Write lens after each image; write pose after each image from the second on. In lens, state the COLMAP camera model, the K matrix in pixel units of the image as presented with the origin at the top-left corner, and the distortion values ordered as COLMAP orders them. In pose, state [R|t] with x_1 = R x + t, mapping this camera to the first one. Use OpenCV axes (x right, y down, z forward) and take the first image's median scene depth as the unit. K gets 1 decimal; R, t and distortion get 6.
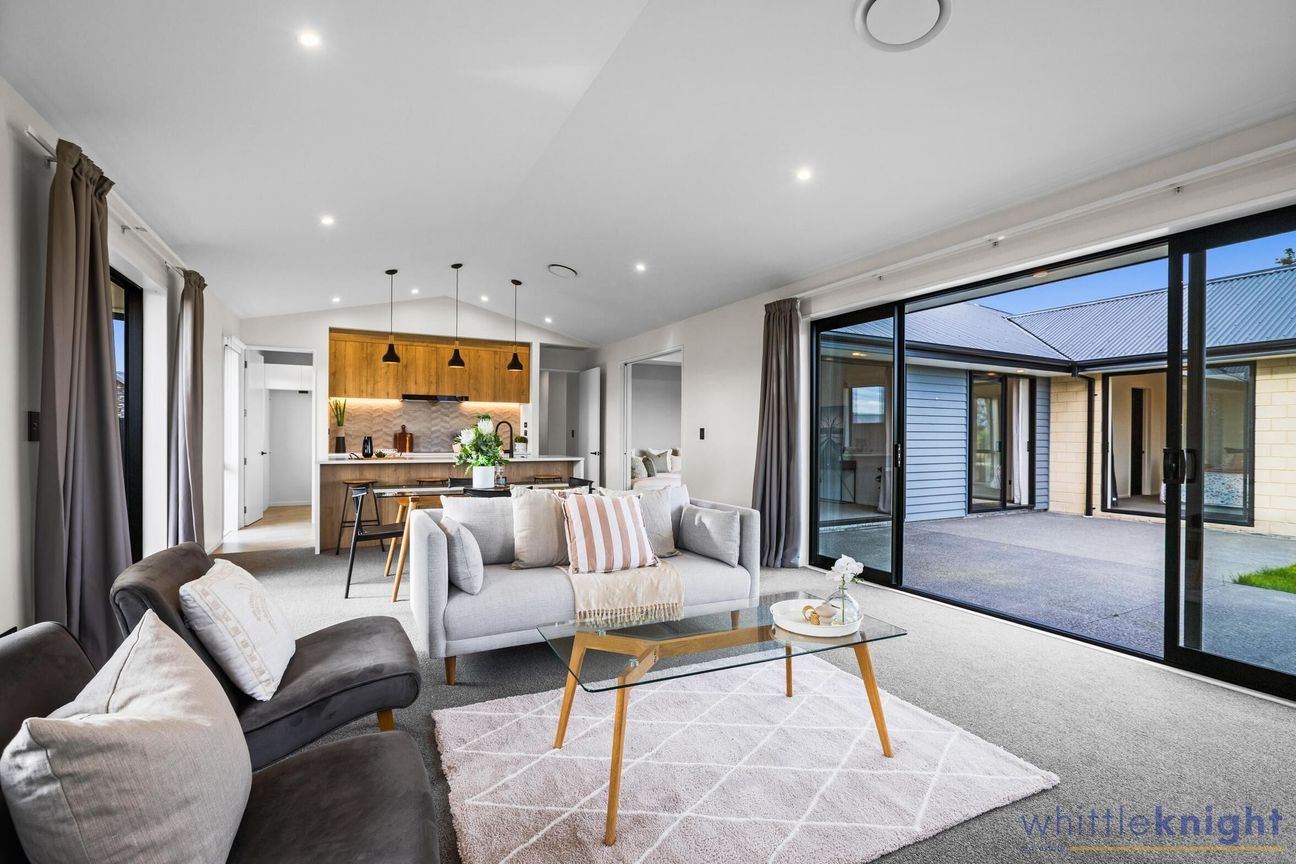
lens RADIAL K [[595.4, 0, 646.8], [0, 595.4, 436.3], [0, 0, 1]] dist [-0.000748, 0.000308]
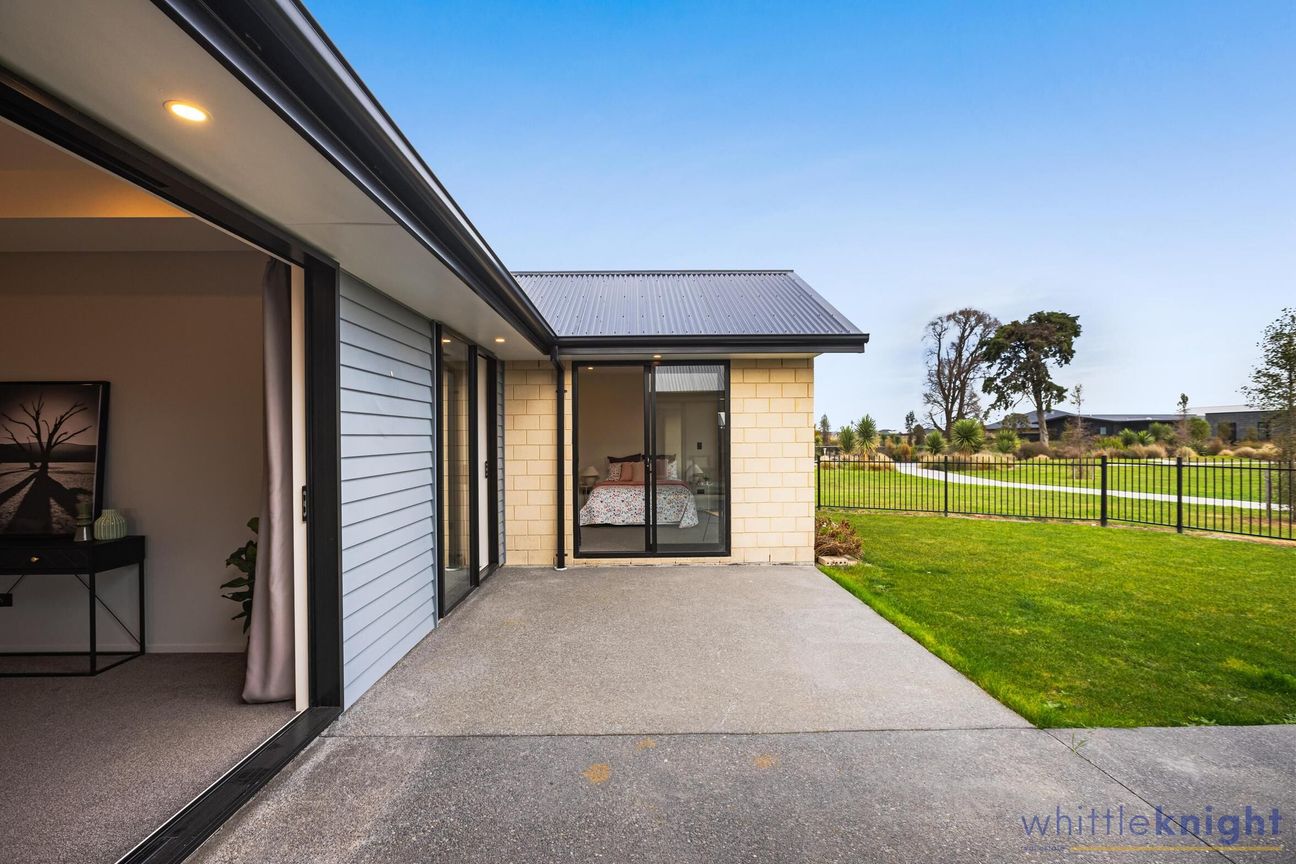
lens RADIAL K [[595.4, 0, 647.6], [0, 595.4, 436.8], [0, 0, 1]] dist [-0.000748, 0.000308]
pose [[0.452118, -0.007341, 0.891928, 0.245184], [0.010188, 0.999943, 0.003065, -0.023672], [-0.891900, 0.007701, 0.452168, 0.825444]]
